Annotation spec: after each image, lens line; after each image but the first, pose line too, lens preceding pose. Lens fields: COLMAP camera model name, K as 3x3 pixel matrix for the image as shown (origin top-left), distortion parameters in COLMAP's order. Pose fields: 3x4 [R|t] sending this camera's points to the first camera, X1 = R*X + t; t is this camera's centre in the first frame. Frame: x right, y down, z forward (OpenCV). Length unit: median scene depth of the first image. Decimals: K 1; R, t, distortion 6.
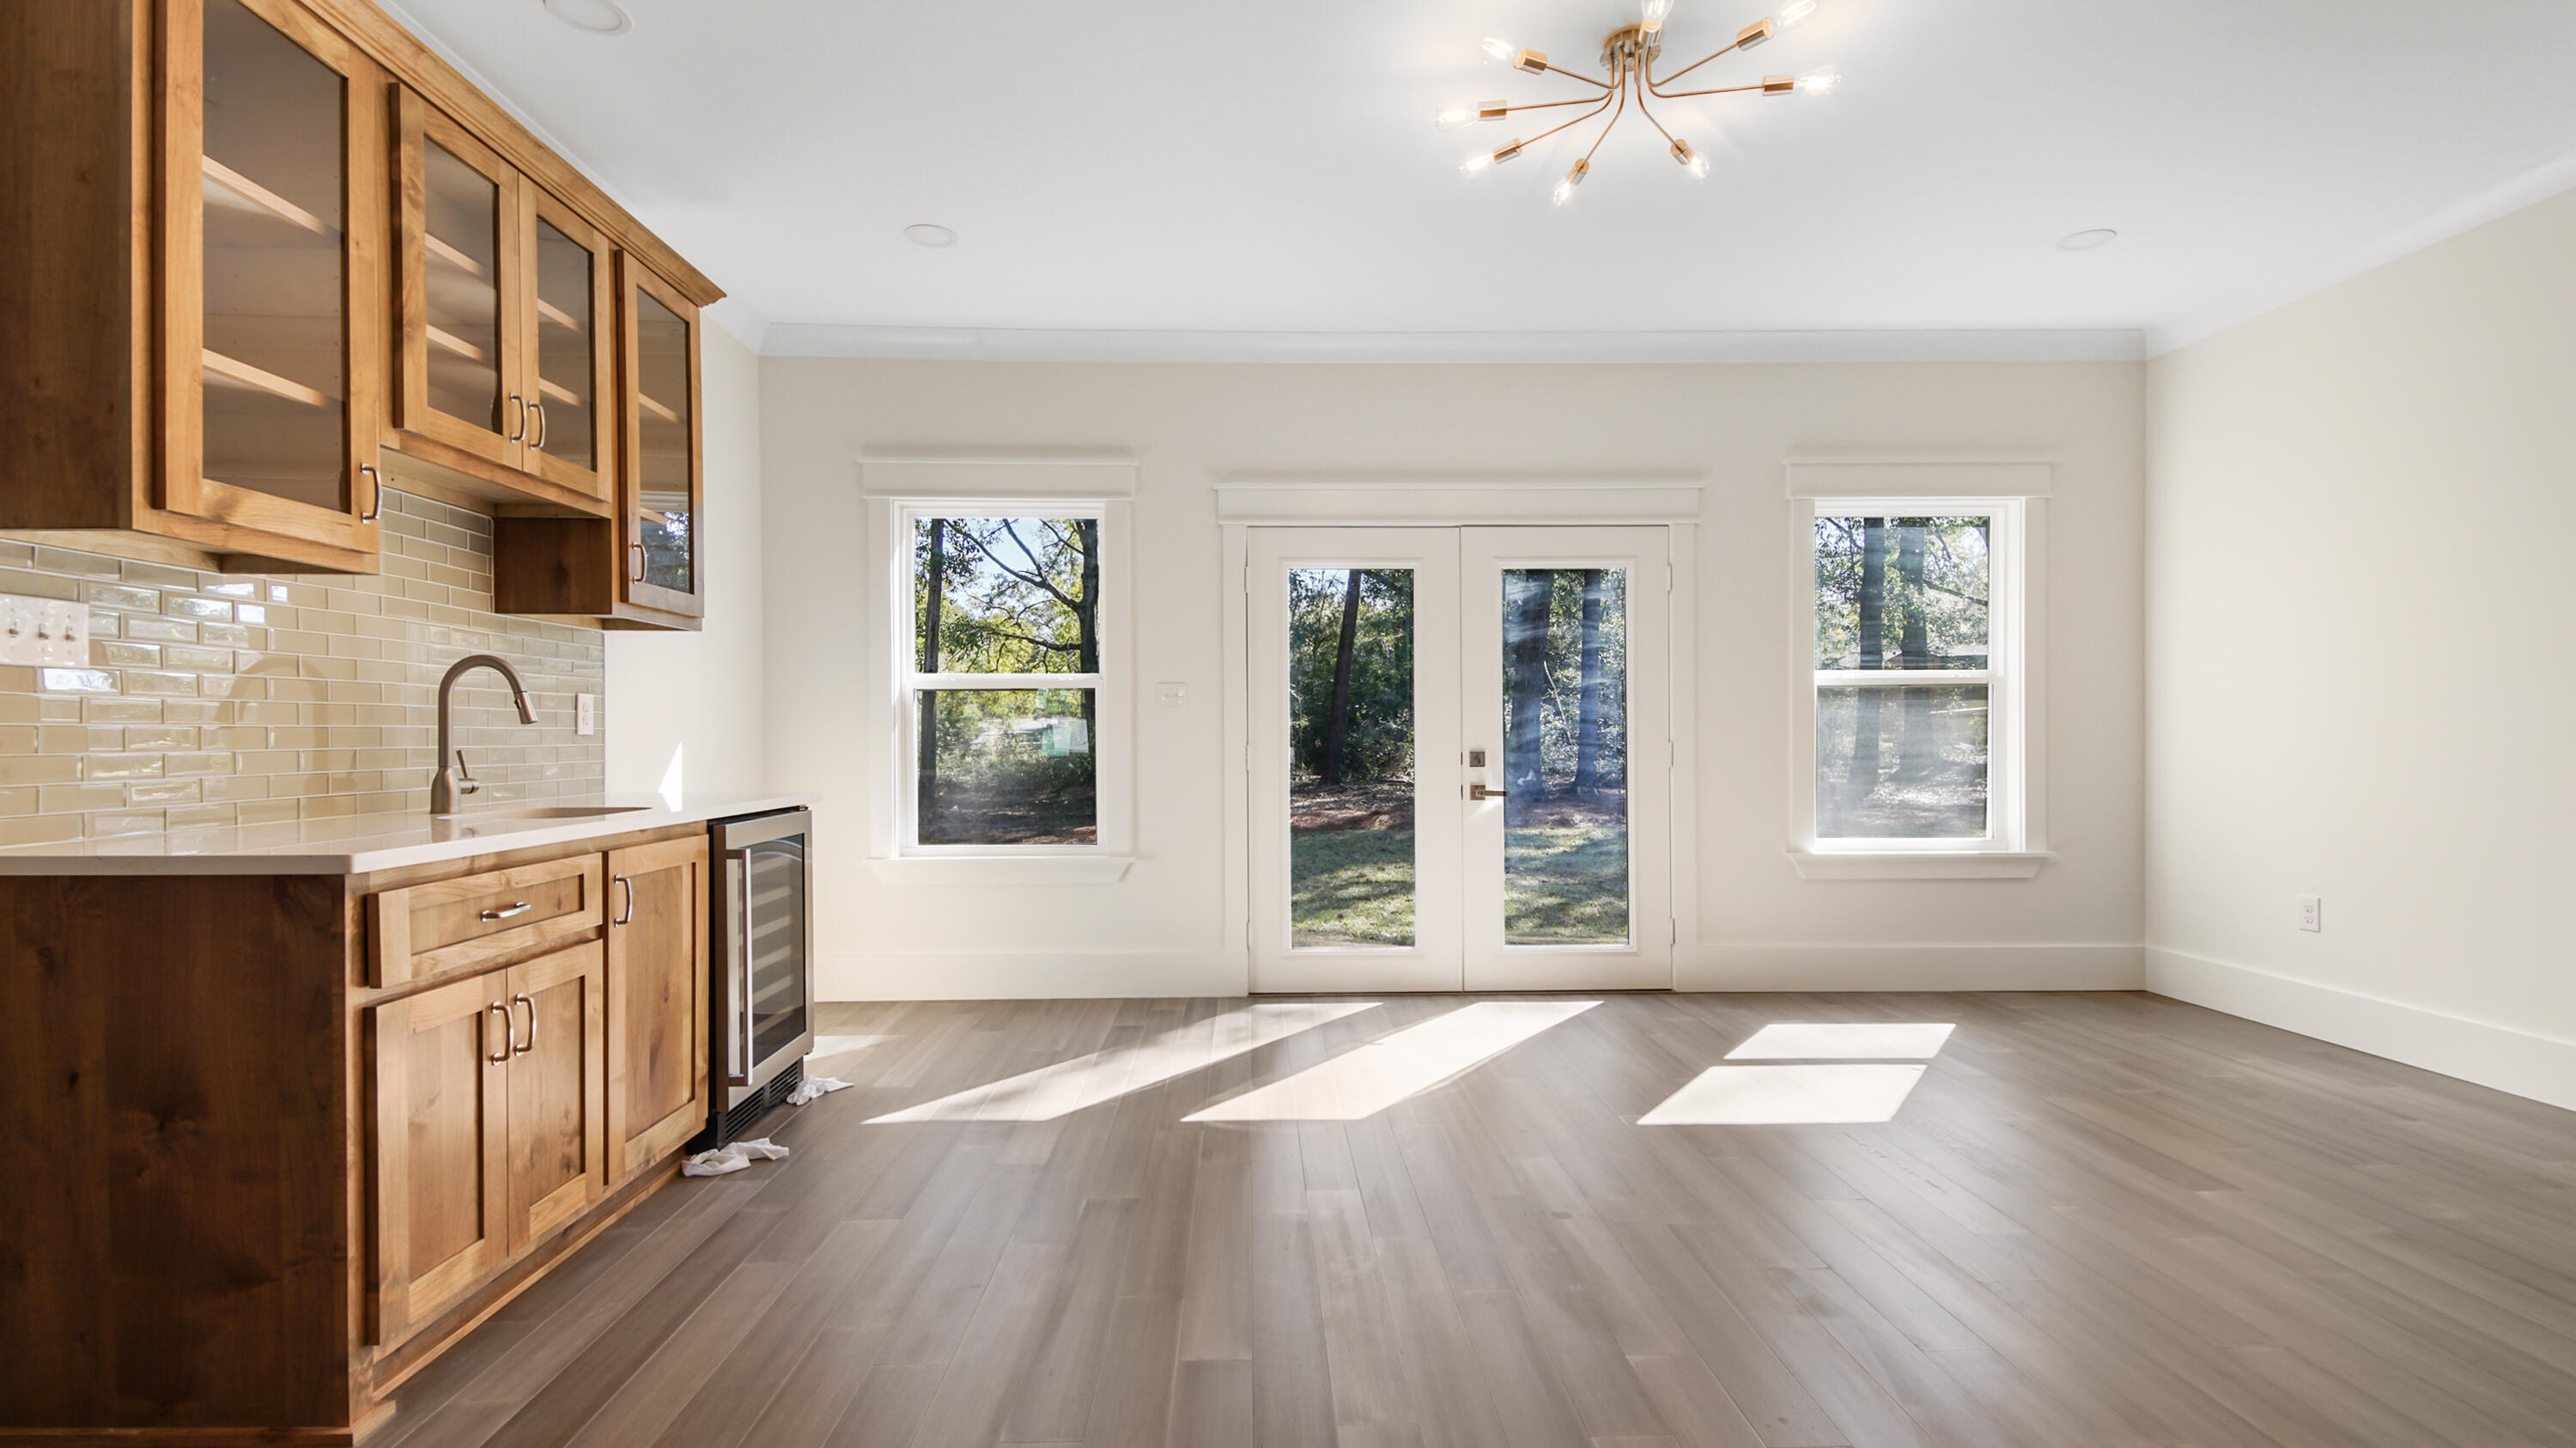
lens RADIAL K [[1131.0, 0, 1294.4], [0, 1131.0, 742.0], [0, 0, 1]] dist [0.034146, -0.022891]
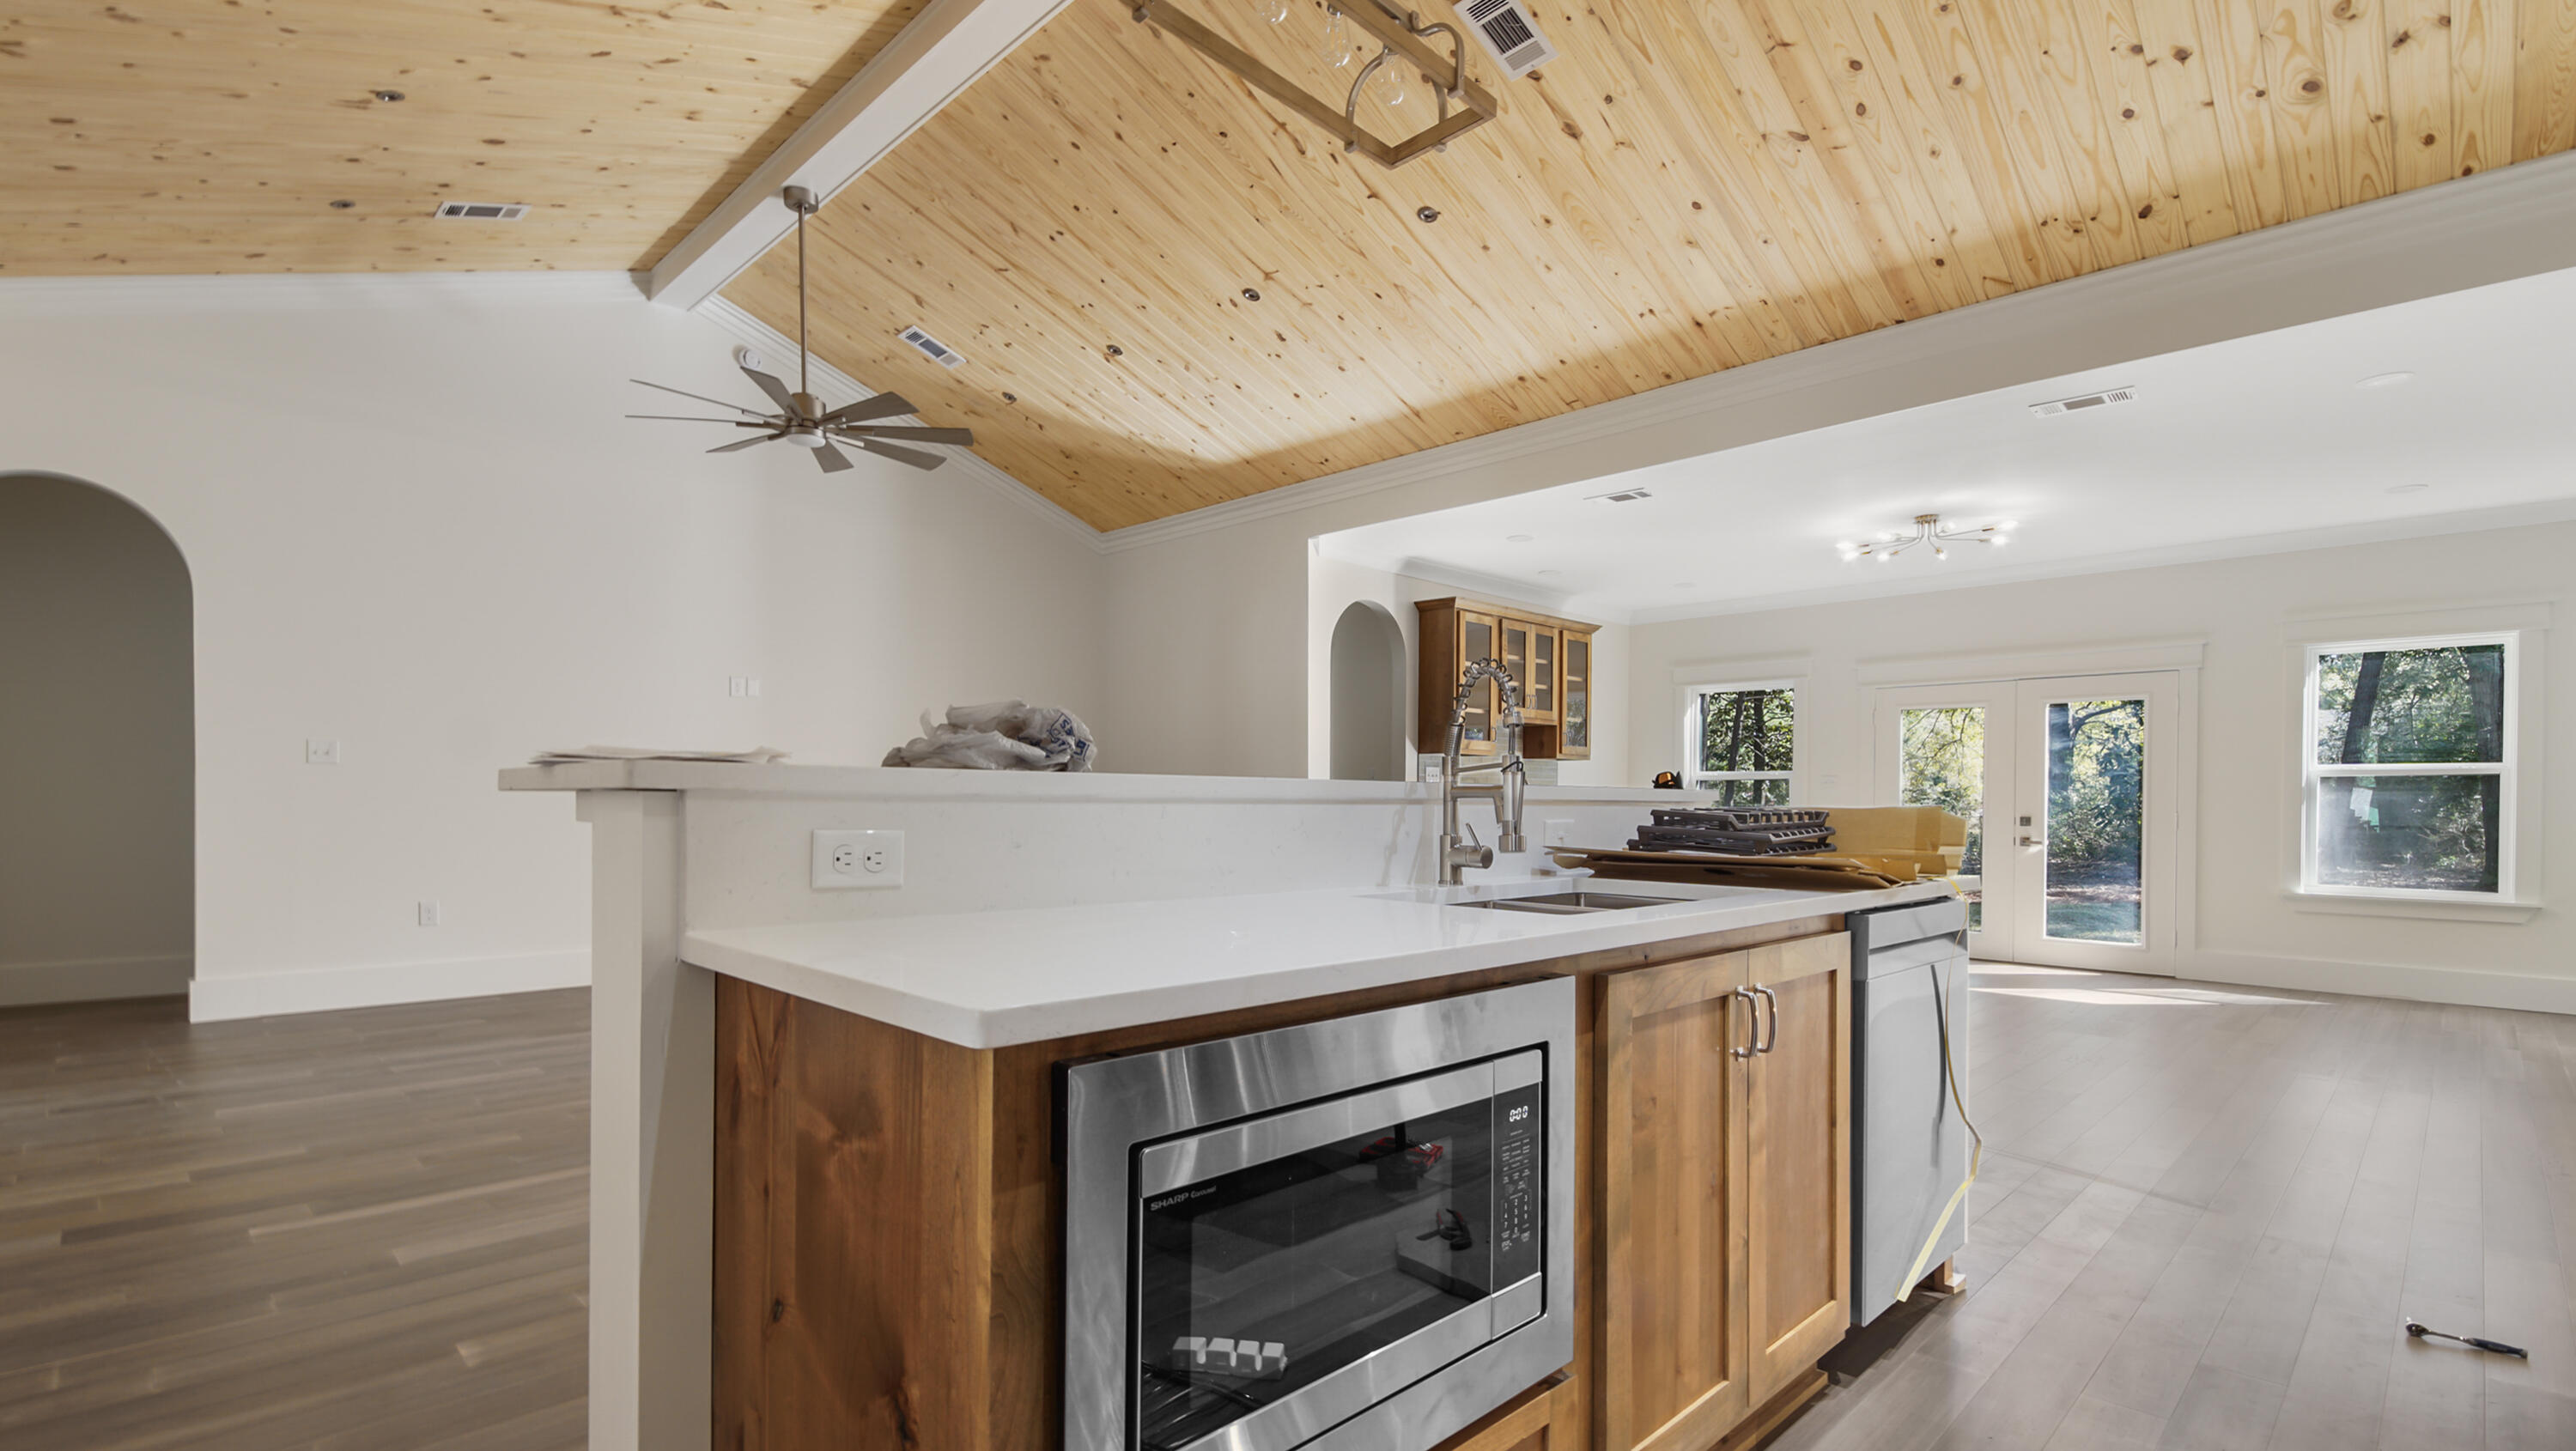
lens RADIAL K [[1164.1, 0, 1228.6], [0, 1164.1, 793.8], [0, 0, 1]] dist [0.000077, -0.000037]
pose [[0.653293, 0.009050, -0.757051, 1.215594], [-0.017856, 0.999835, -0.003457, 0.003035], [0.756895, 0.015776, 0.653346, -1.726547]]
